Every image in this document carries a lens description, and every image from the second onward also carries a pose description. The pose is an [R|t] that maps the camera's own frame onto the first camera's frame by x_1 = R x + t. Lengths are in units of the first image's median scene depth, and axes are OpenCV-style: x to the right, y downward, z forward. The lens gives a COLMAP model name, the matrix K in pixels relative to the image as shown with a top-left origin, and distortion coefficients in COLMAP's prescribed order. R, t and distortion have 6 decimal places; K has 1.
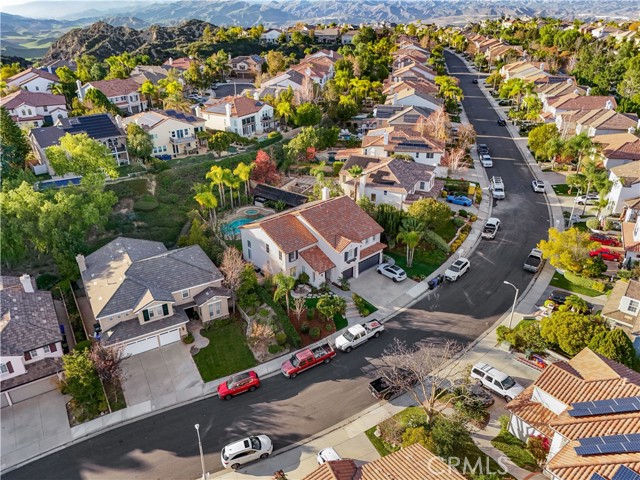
lens RADIAL K [[472.9, 0, 320.0], [0, 472.9, 240.0], [0, 0, 1]] dist [0.039224, -0.004310]
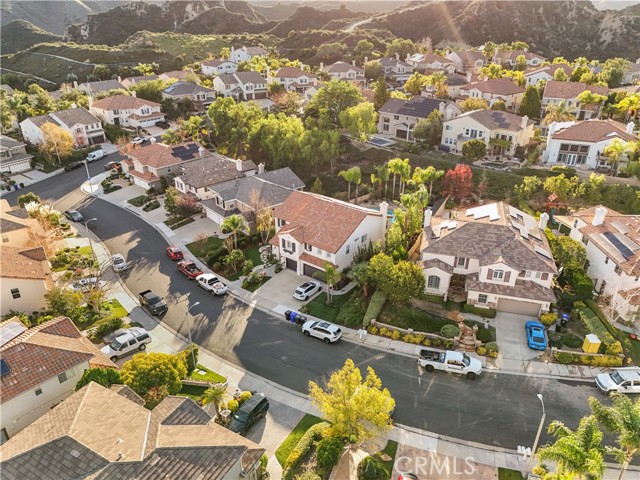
lens RADIAL K [[472.9, 0, 320.0], [0, 472.9, 240.0], [0, 0, 1]] dist [0.039224, -0.004310]
pose [[0.174184, 0.447149, -0.877335, 0.885052], [-0.444245, 0.830818, 0.335241, -0.322517], [0.878809, 0.331359, 0.343359, 0.625619]]
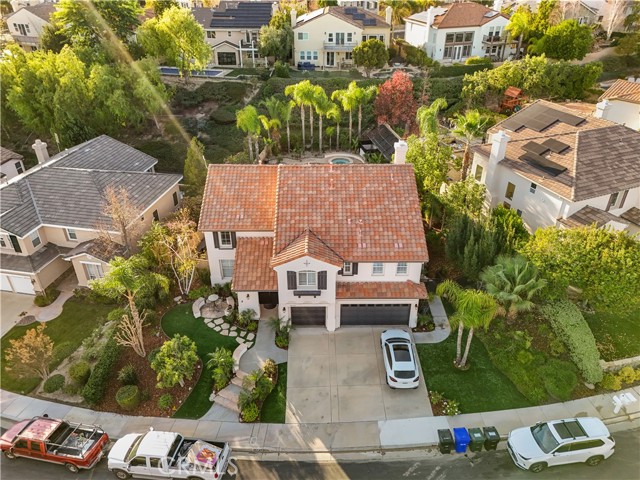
lens RADIAL K [[472.9, 0, 320.0], [0, 472.9, 240.0], [0, 0, 1]] dist [0.039224, -0.004310]
pose [[0.744561, 0.348751, -0.569212, 0.289313], [-0.296142, 0.936746, 0.186565, -0.086237], [0.598271, 0.029658, 0.800744, 0.571385]]
